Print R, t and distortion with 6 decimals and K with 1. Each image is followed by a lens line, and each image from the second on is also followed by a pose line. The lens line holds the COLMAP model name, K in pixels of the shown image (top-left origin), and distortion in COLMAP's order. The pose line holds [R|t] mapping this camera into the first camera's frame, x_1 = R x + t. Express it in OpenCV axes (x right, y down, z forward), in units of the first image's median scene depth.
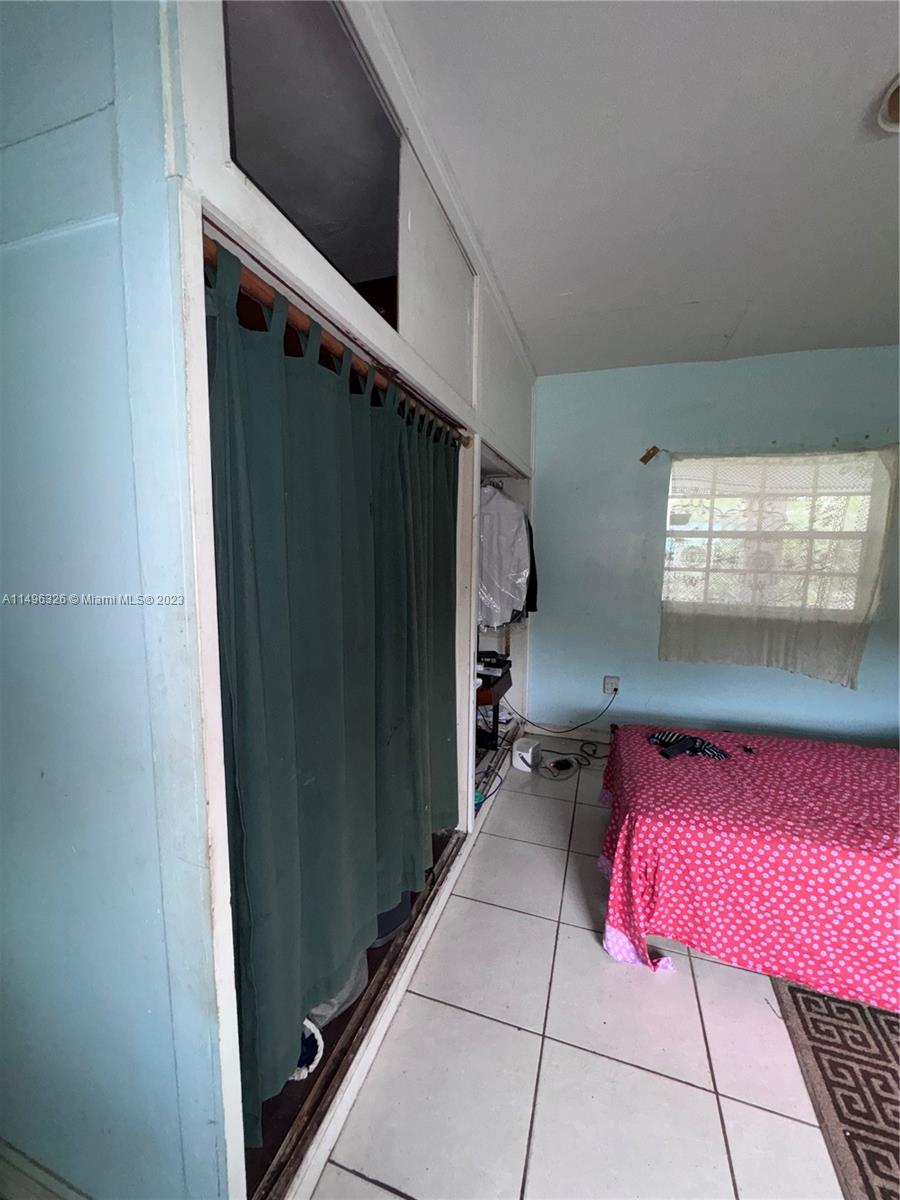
lens RADIAL K [[477.4, 0, 448.9], [0, 477.4, 599.3], [0, 0, 1]] dist [-0.001610, 0.000641]
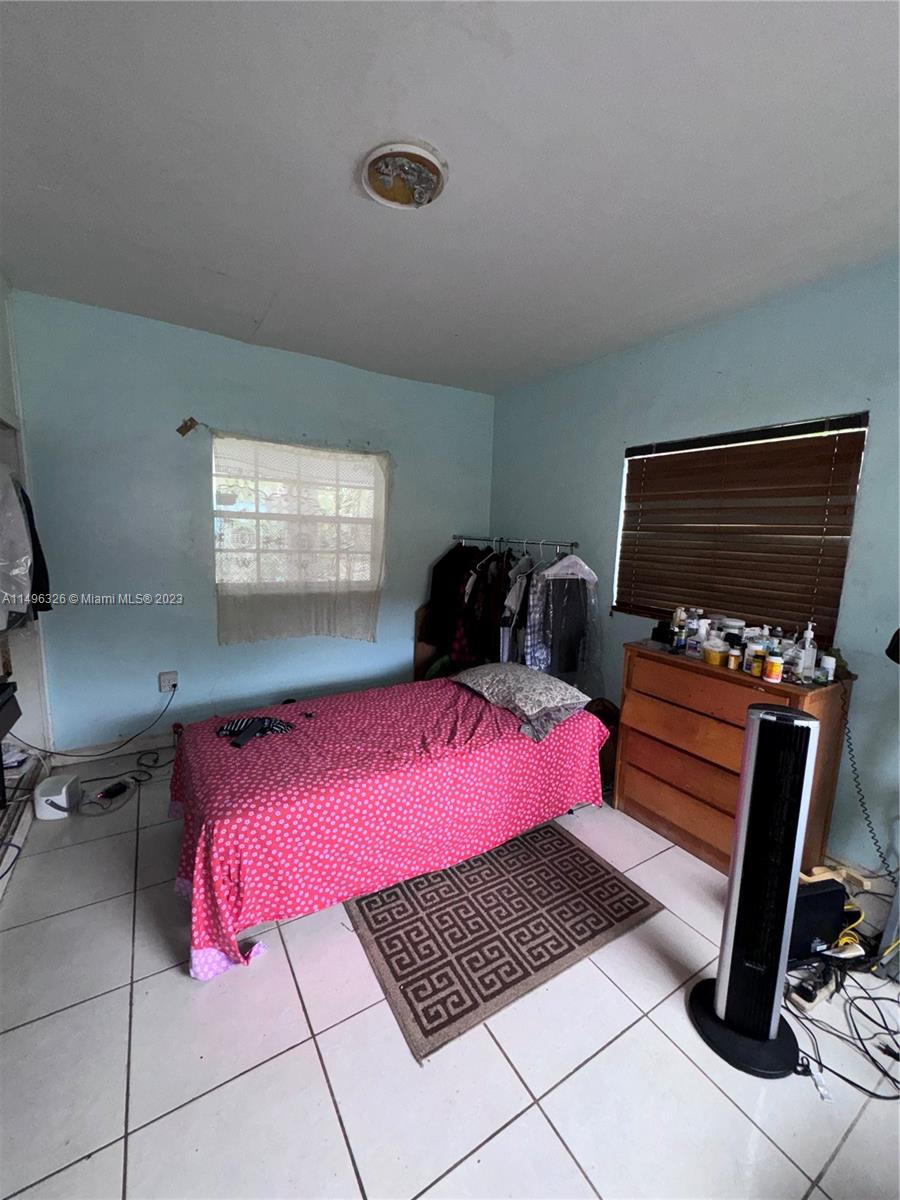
lens RADIAL K [[477.4, 0, 450.6], [0, 477.4, 600.4], [0, 0, 1]] dist [-0.001610, 0.000641]
pose [[0.635997, -0.100371, 0.765136, 0.009375], [0.058944, 0.994927, 0.081520, -0.017962], [-0.769437, -0.006746, 0.638687, 0.026913]]
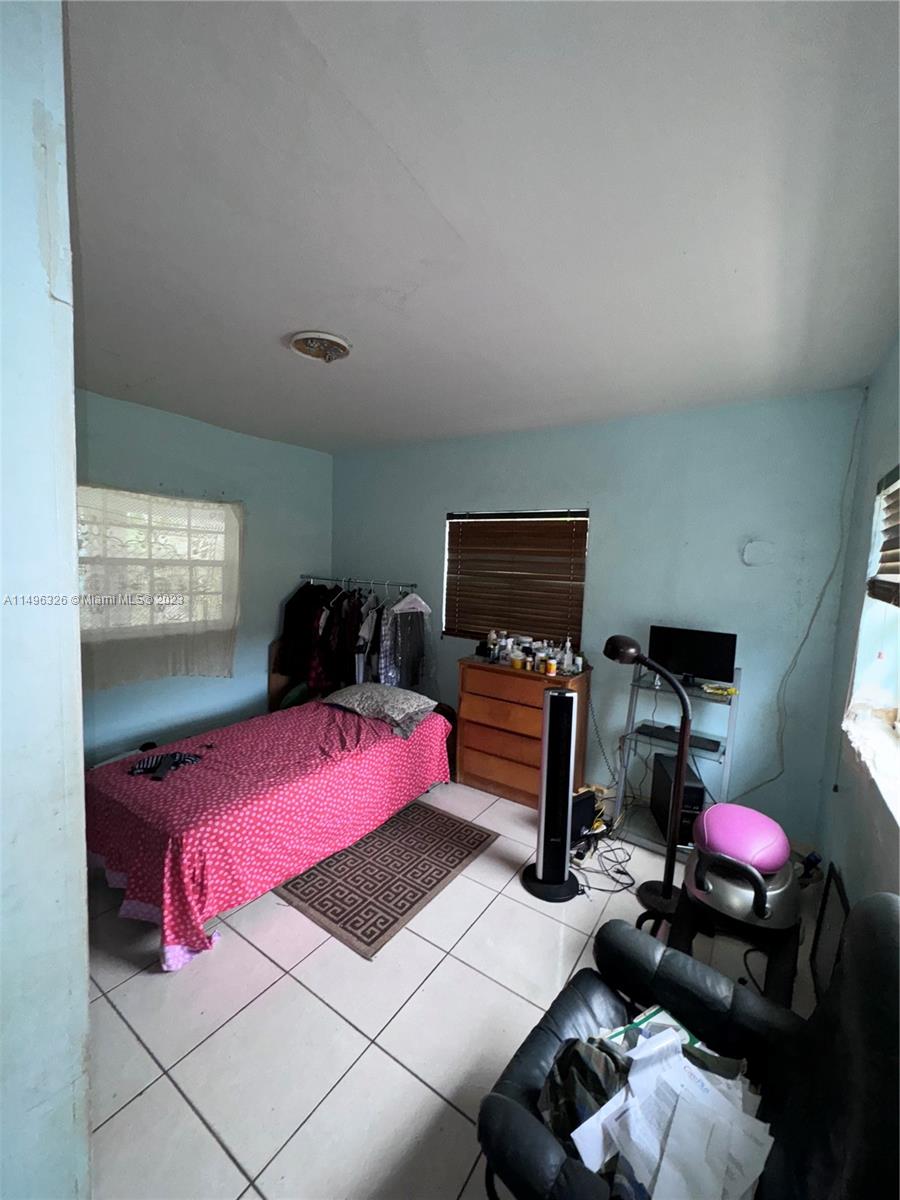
lens RADIAL K [[477.4, 0, 452.1], [0, 477.4, 596.4], [0, 0, 1]] dist [-0.001610, 0.000641]
pose [[0.264677, -0.072798, 0.961585, -0.297135], [0.071183, 0.995901, 0.055803, -0.079570], [-0.961706, 0.053679, 0.268775, 0.022221]]
